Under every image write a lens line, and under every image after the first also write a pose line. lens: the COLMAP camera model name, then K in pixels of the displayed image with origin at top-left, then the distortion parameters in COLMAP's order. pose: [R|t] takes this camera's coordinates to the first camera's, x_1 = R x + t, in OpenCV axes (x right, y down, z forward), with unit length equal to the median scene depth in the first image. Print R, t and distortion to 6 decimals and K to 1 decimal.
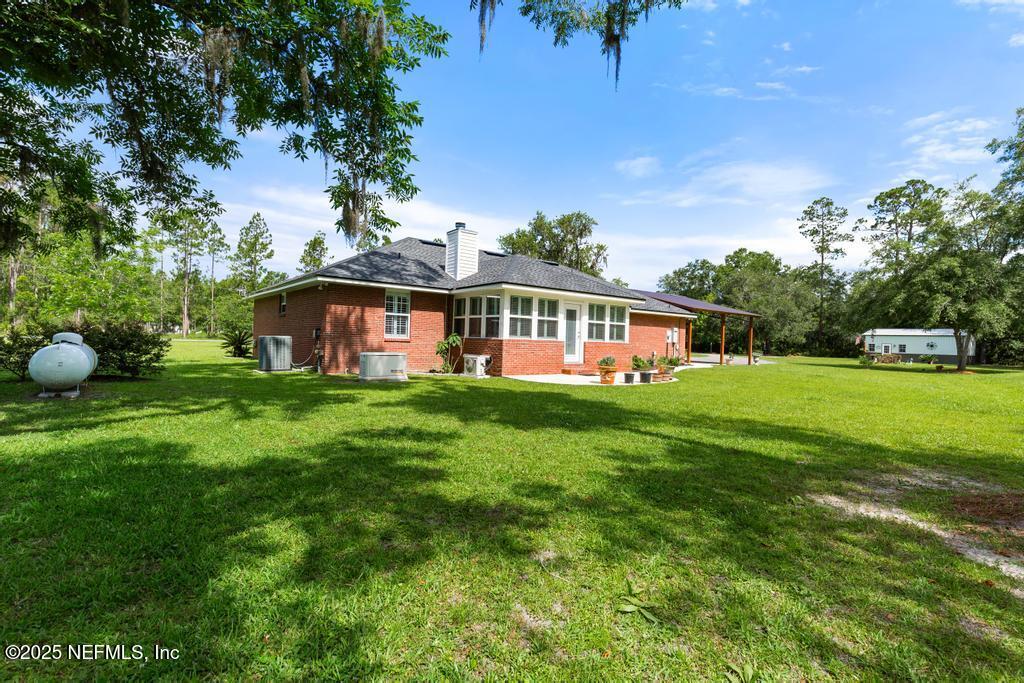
lens RADIAL K [[470.2, 0, 494.2], [0, 470.2, 348.3], [0, 0, 1]] dist [0.007501, 0.000633]
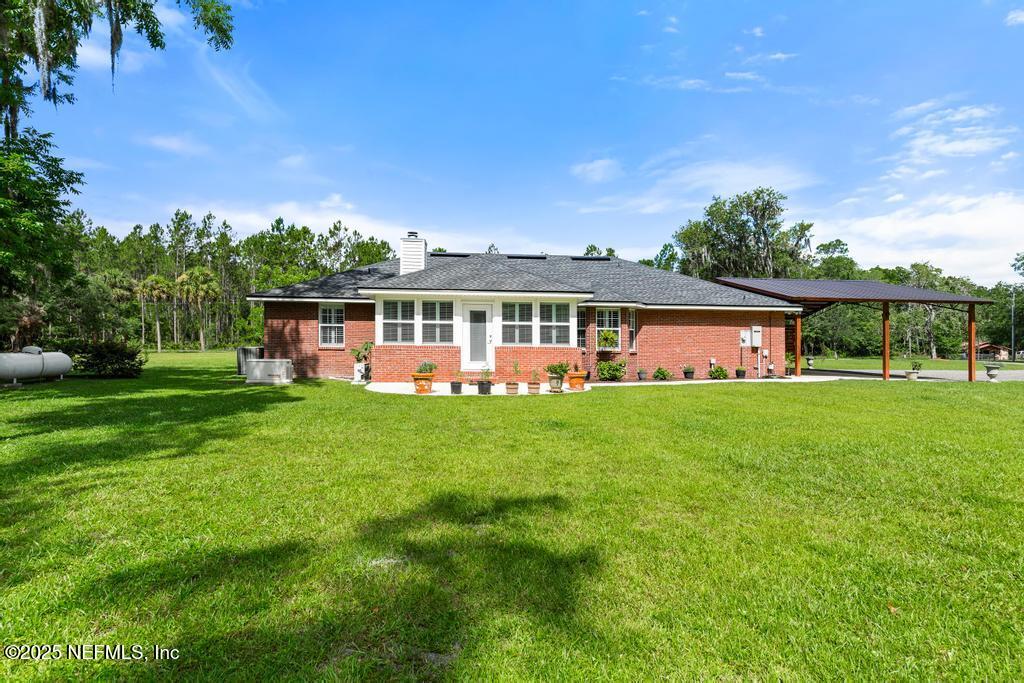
lens RADIAL K [[470.2, 0, 512.4], [0, 470.2, 350.7], [0, 0, 1]] dist [0.007501, 0.000633]
pose [[0.846491, -0.017256, -0.532123, 0.719333], [0.004151, 0.999658, -0.025815, 0.017132], [0.532386, 0.019644, 0.846274, 0.293081]]
